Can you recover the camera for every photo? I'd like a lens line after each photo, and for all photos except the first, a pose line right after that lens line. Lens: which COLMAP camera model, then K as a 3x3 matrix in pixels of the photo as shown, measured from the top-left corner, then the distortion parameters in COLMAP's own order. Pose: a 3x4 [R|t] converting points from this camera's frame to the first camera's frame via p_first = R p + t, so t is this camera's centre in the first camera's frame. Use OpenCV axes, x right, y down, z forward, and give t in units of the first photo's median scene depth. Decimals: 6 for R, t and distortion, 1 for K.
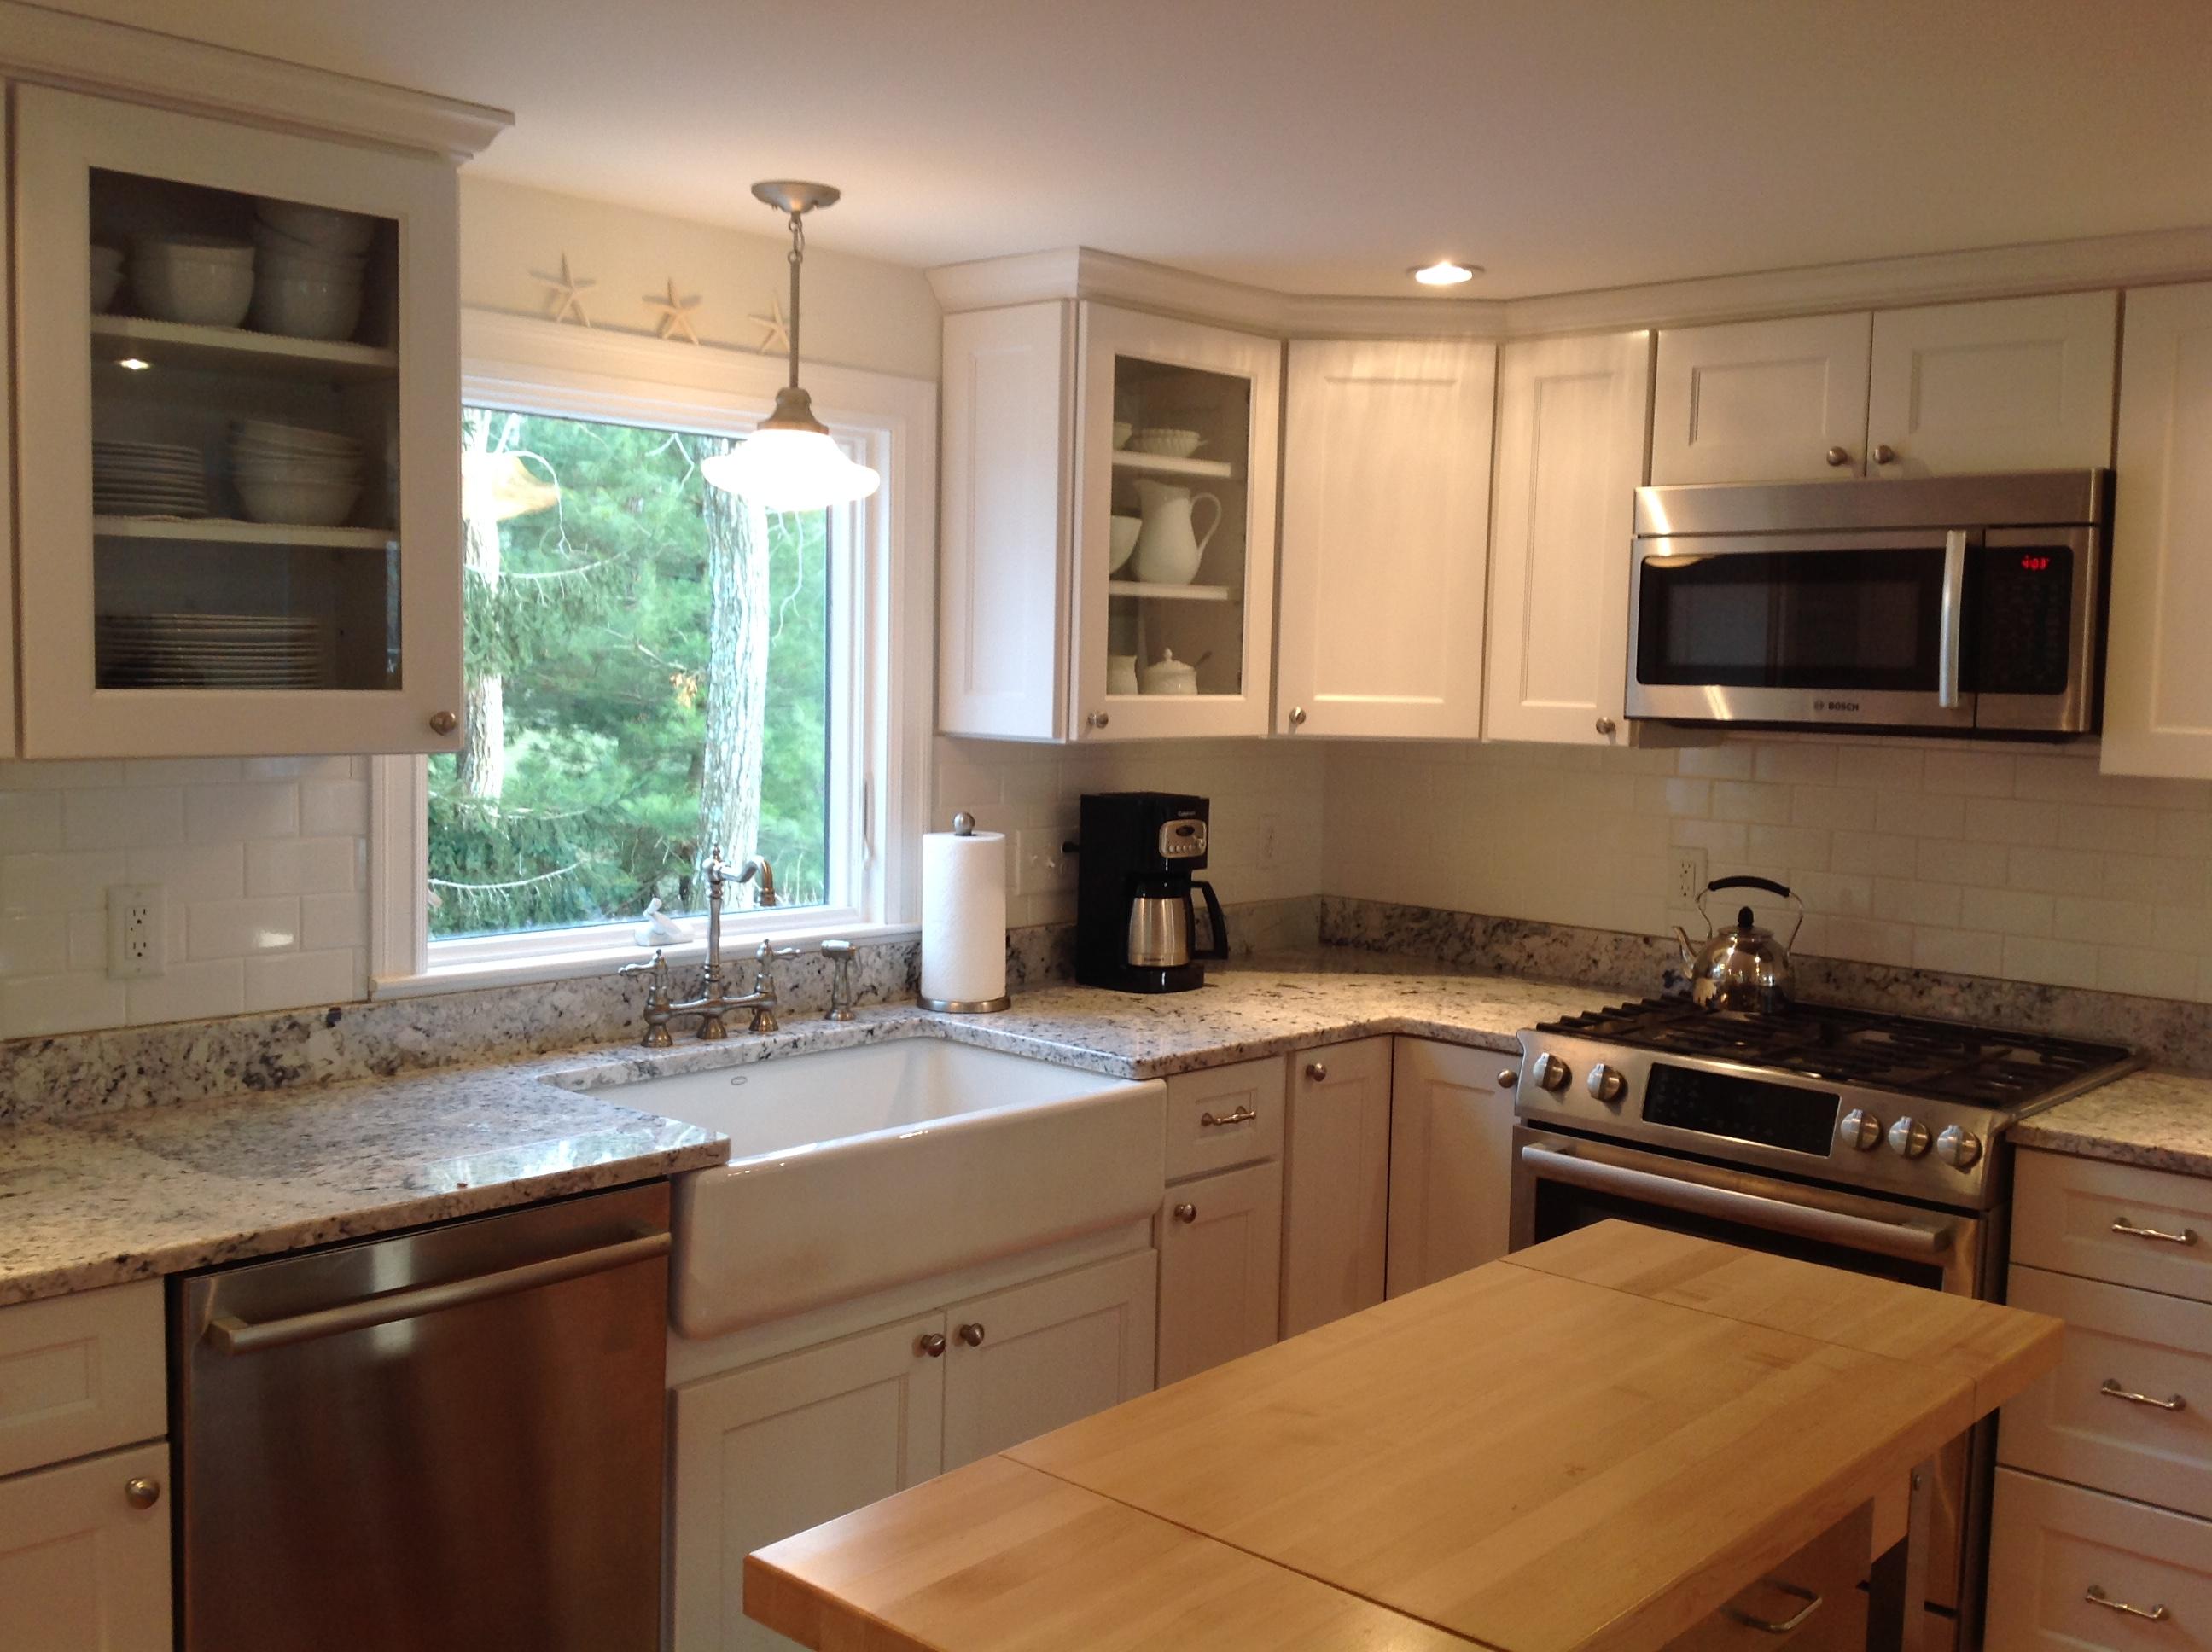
lens RADIAL K [[2092.0, 0, 1113.0], [0, 2092.0, 815.3], [0, 0, 1]] dist [0.185762, -0.430433]
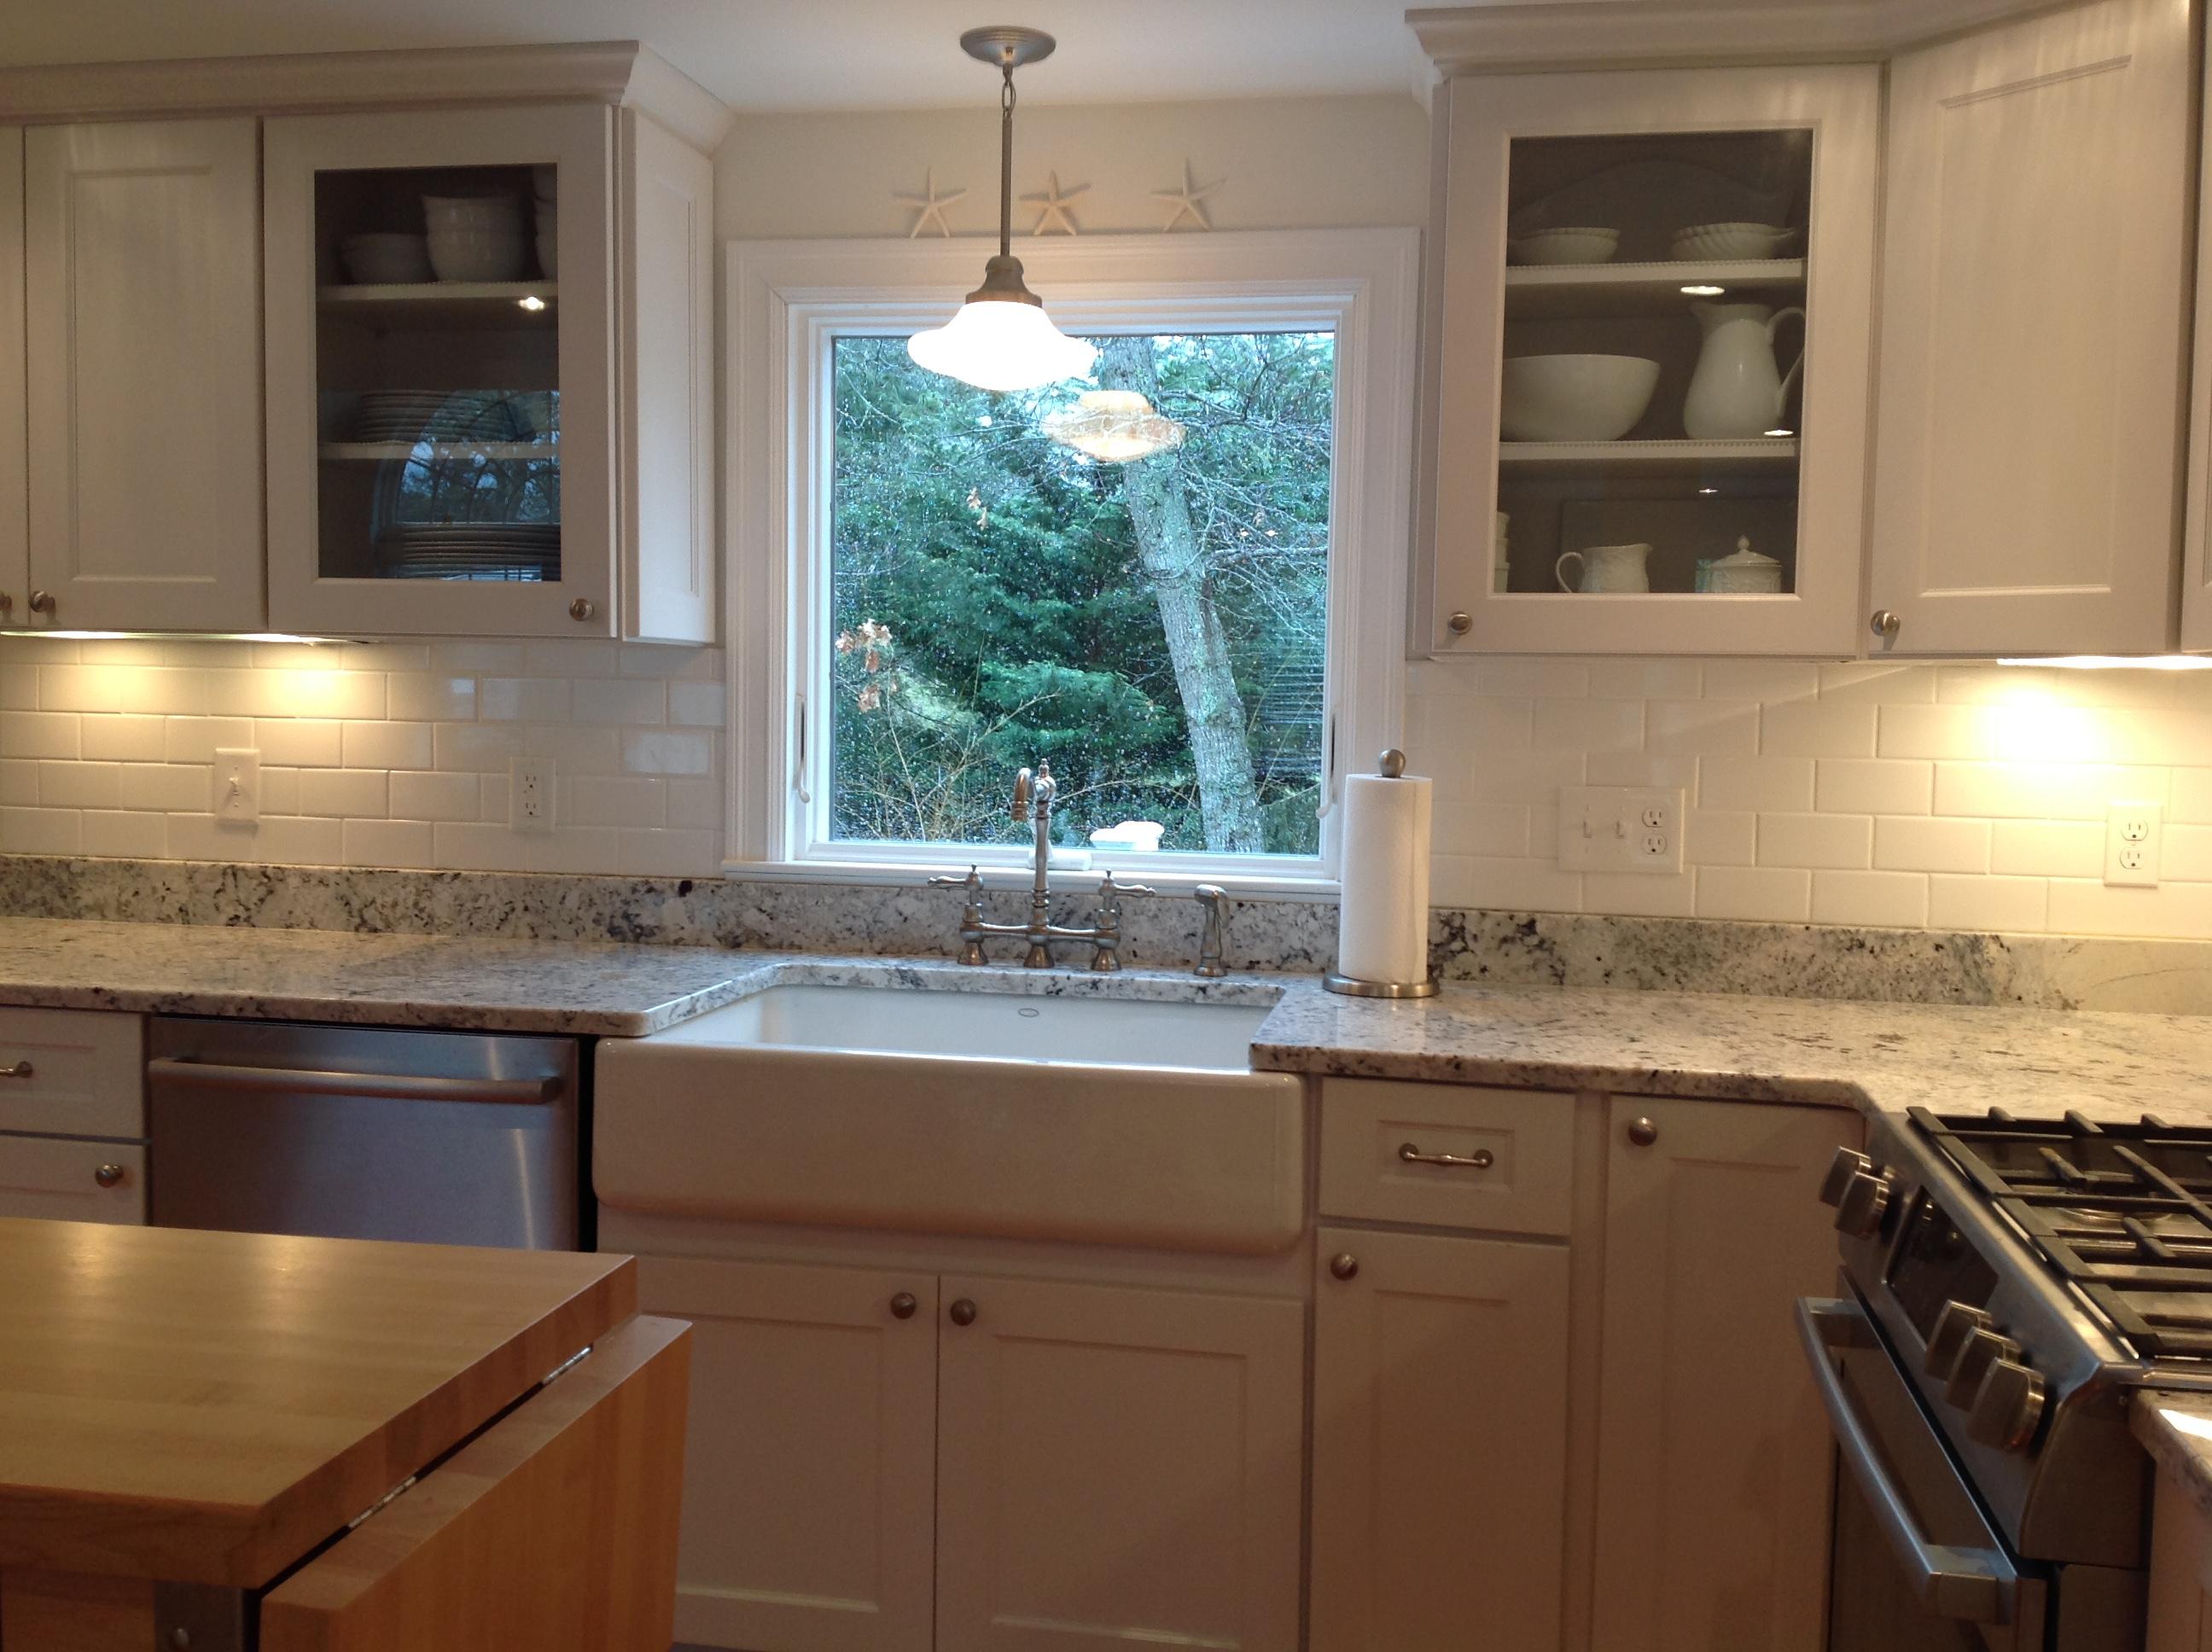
lens RADIAL K [[2092.0, 0, 1113.0], [0, 2092.0, 815.3], [0, 0, 1]] dist [0.185762, -0.430433]
pose [[0.528323, 0.036303, -0.848267, 0.667653], [-0.071441, 0.997443, -0.001808, 0.039527], [0.846032, 0.061556, 0.529566, 0.564285]]
